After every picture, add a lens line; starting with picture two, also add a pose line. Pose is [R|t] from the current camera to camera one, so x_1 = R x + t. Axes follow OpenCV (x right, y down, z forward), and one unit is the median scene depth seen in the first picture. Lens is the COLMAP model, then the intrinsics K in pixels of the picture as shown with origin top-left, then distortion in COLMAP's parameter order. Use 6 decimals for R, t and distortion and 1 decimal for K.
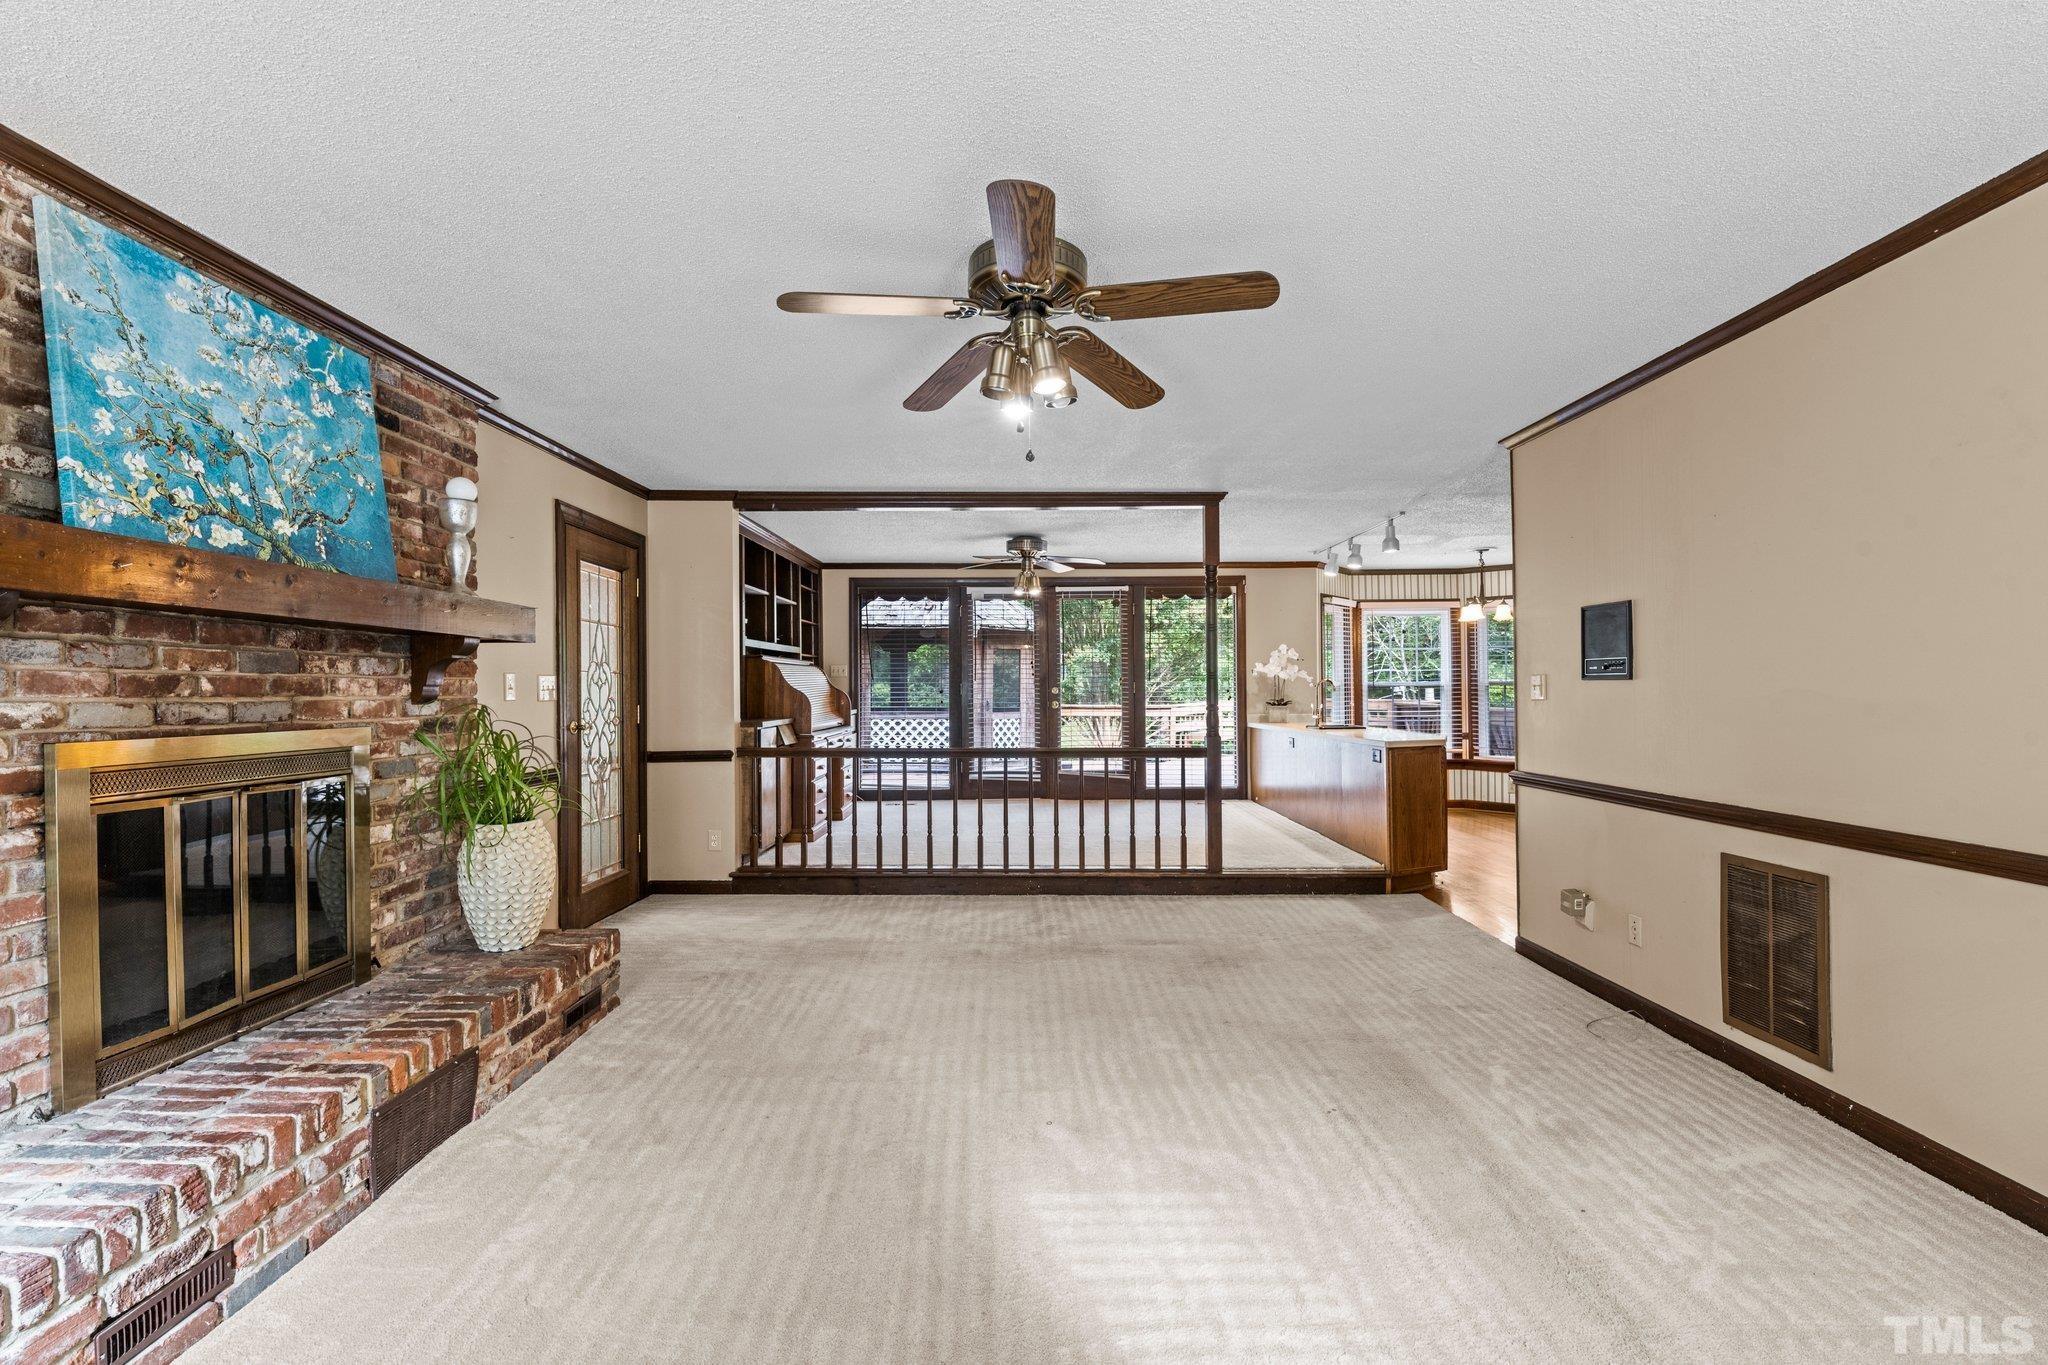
lens RADIAL K [[910.5, 0, 1022.3], [0, 910.5, 689.3], [0, 0, 1]] dist [-0.000187, -0.009239]
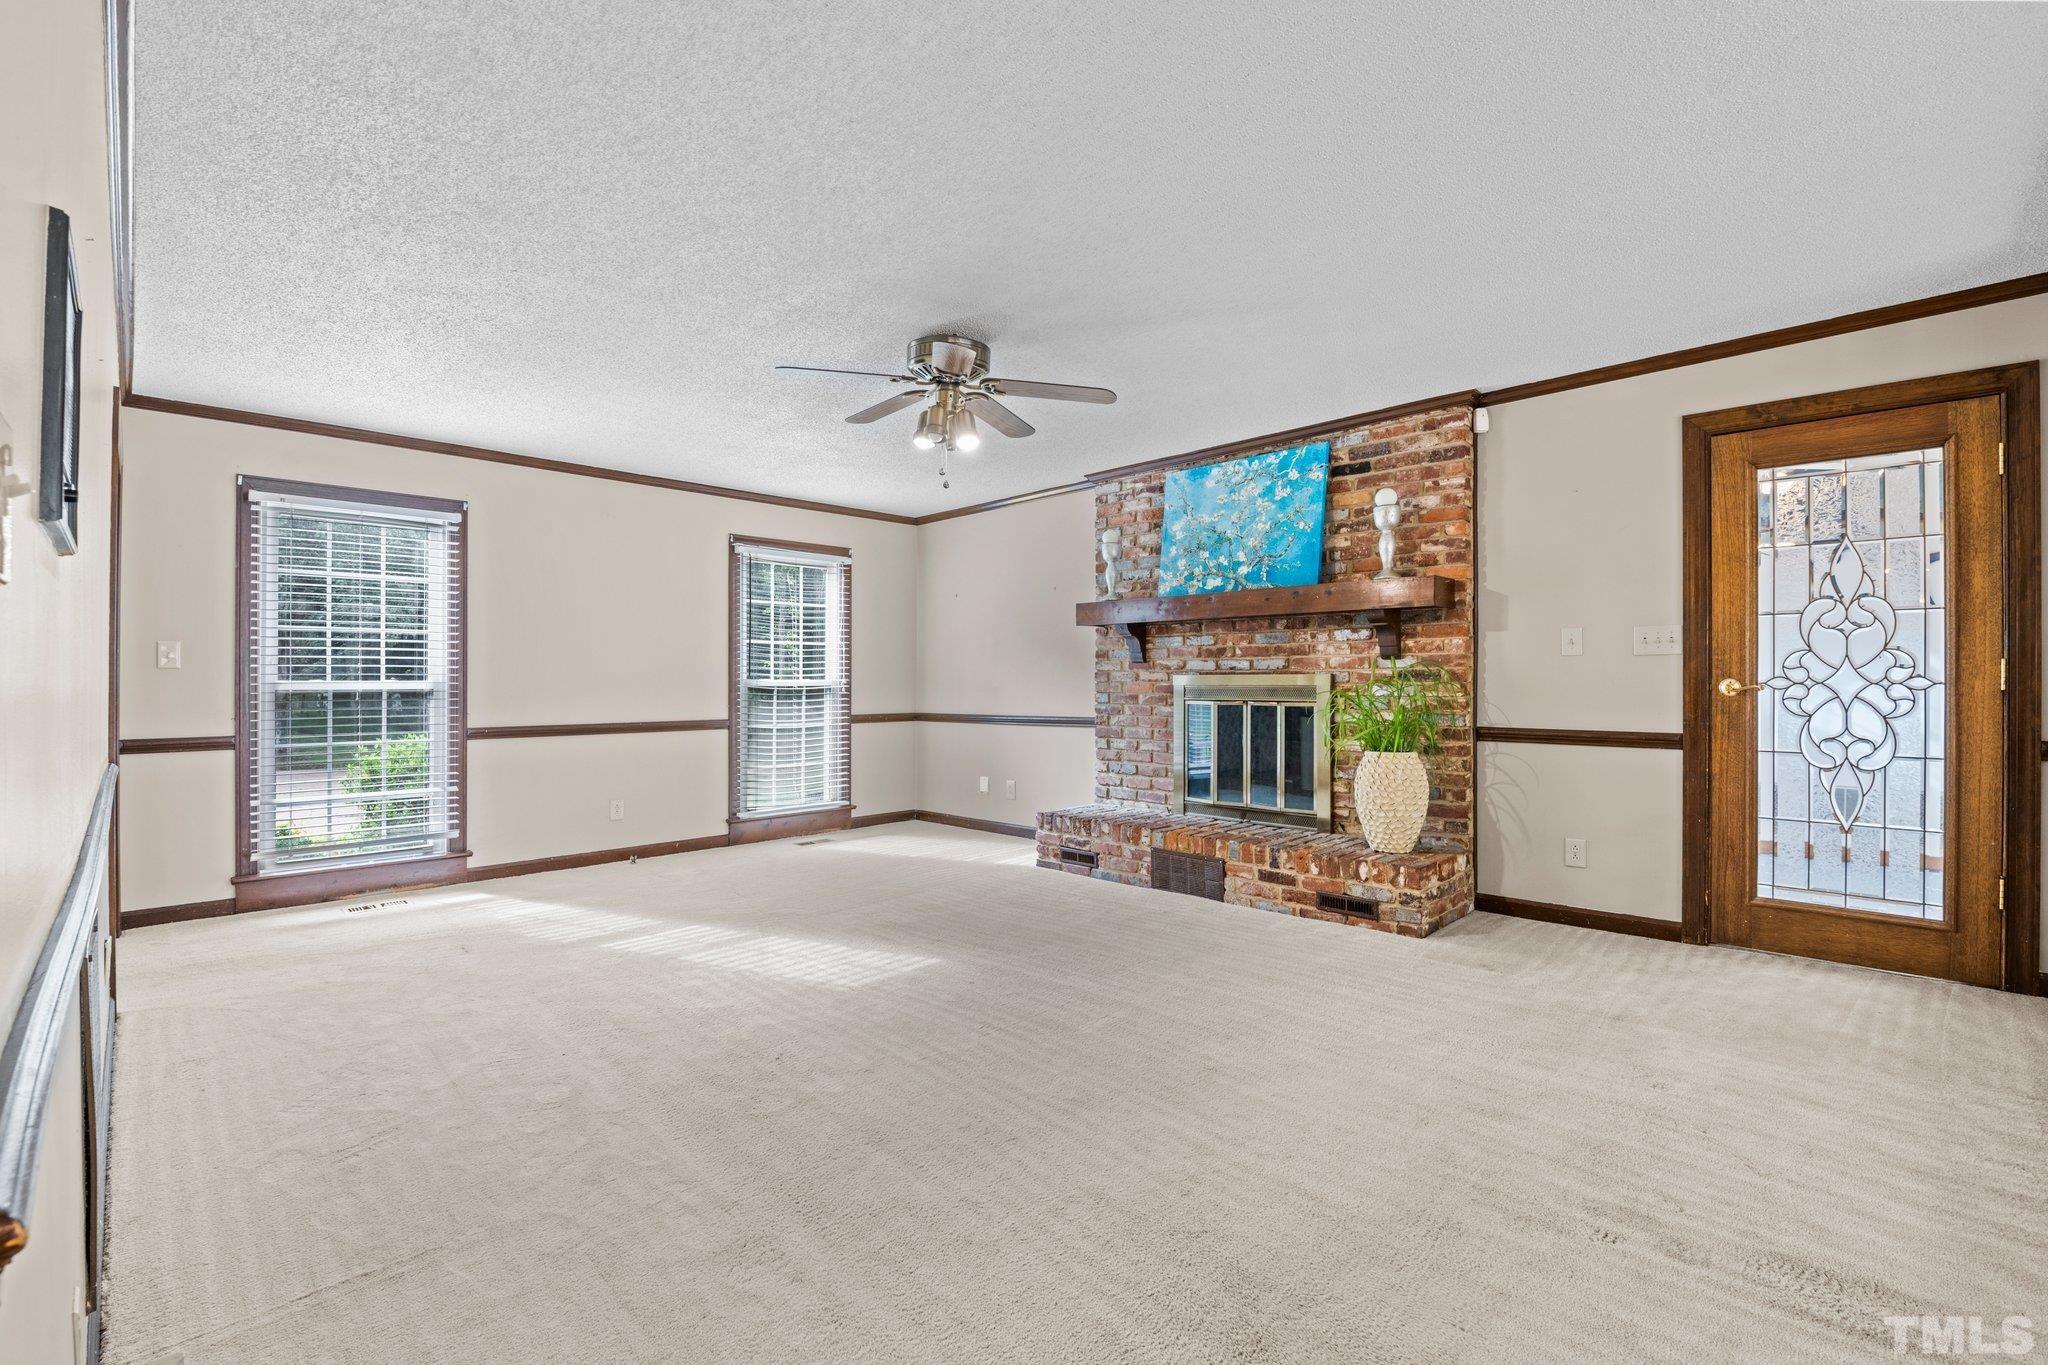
lens RADIAL K [[904.2, 0, 1008.3], [0, 904.2, 683.9], [0, 0, 1]] dist [-0.001094, 0.000046]
pose [[-0.712465, 0.011458, -0.701614, 0.806732], [0.009579, 0.999932, 0.006603, 0.043781], [0.701643, -0.002017, -0.712526, 1.776772]]
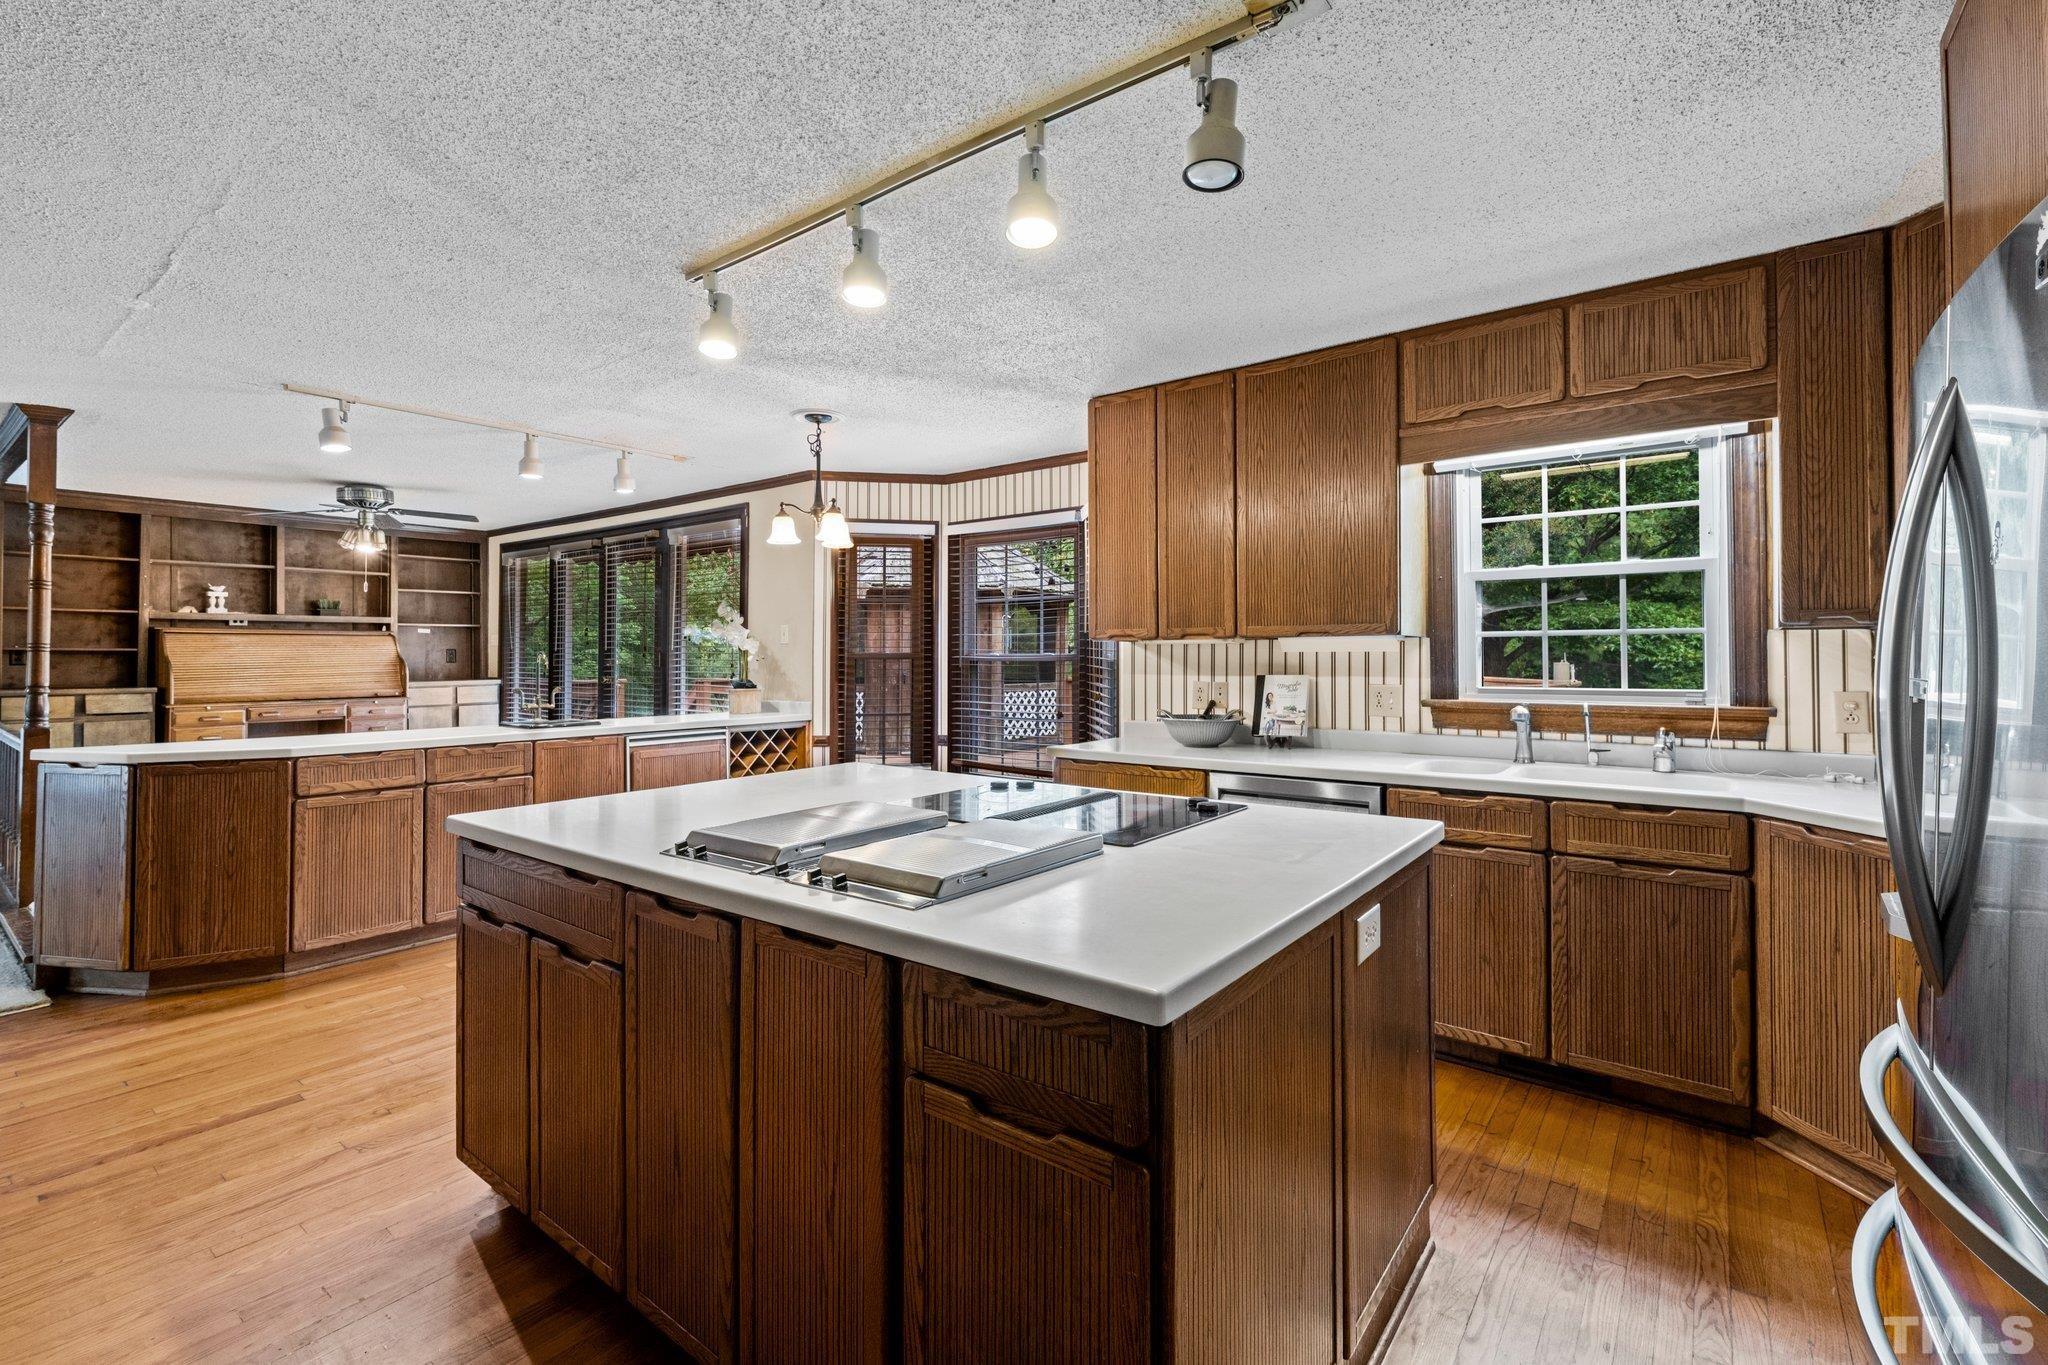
lens RADIAL K [[901.1, 0, 1020.6], [0, 901.1, 654.9], [0, 0, 1]] dist [-0.000322, -0.000005]
pose [[0.793129, 0.004252, -0.609038, 2.539087], [-0.003511, 0.999991, 0.002410, -0.026839], [0.609043, 0.000227, 0.793137, 1.743940]]
